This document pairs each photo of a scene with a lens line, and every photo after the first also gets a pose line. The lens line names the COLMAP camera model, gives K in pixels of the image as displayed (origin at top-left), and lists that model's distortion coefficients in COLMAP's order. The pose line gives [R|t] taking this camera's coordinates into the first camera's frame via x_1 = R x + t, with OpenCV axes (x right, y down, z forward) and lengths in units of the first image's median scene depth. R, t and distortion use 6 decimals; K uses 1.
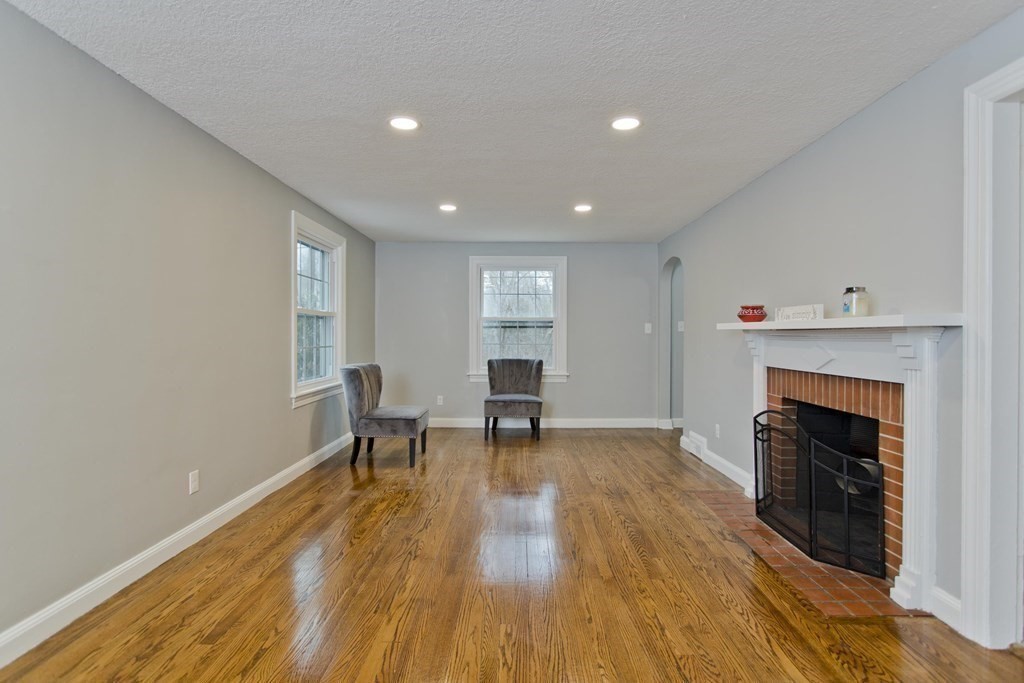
lens RADIAL K [[535.7, 0, 512.0], [0, 535.7, 341.5], [0, 0, 1]] dist [0.000392, 0.000081]
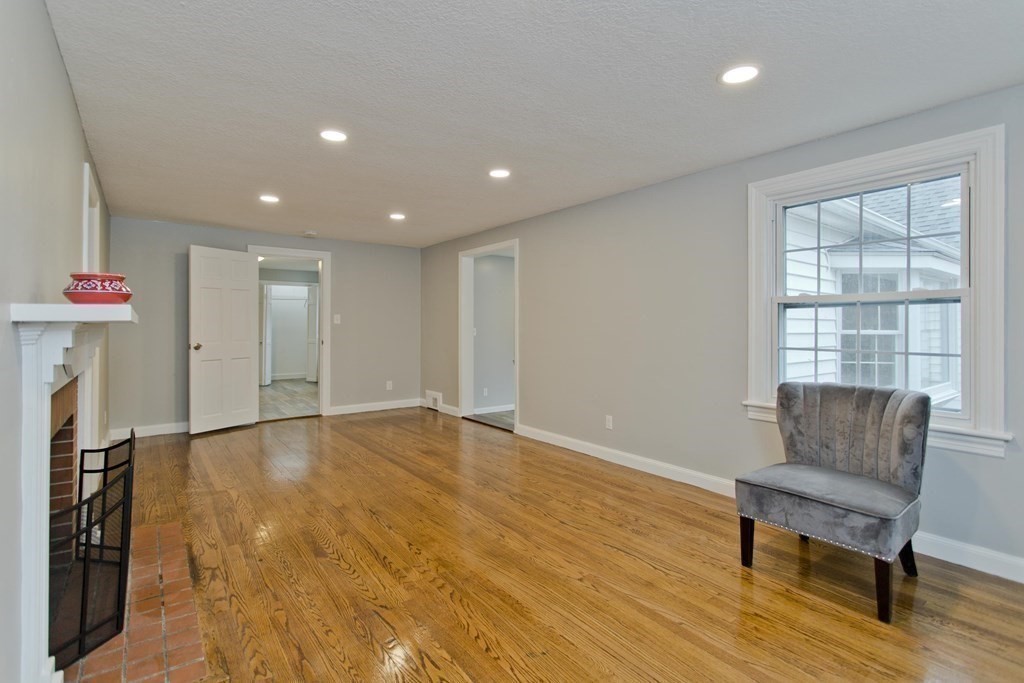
lens RADIAL K [[482.5, 0, 512.0], [0, 482.5, 341.5], [0, 0, 1]] dist [0.002109, 0.000532]
pose [[-0.796278, 0.016127, -0.604715, 0.428953], [-0.009781, 0.999171, 0.039526, -0.028758], [0.604851, 0.037389, -0.795460, 1.688341]]
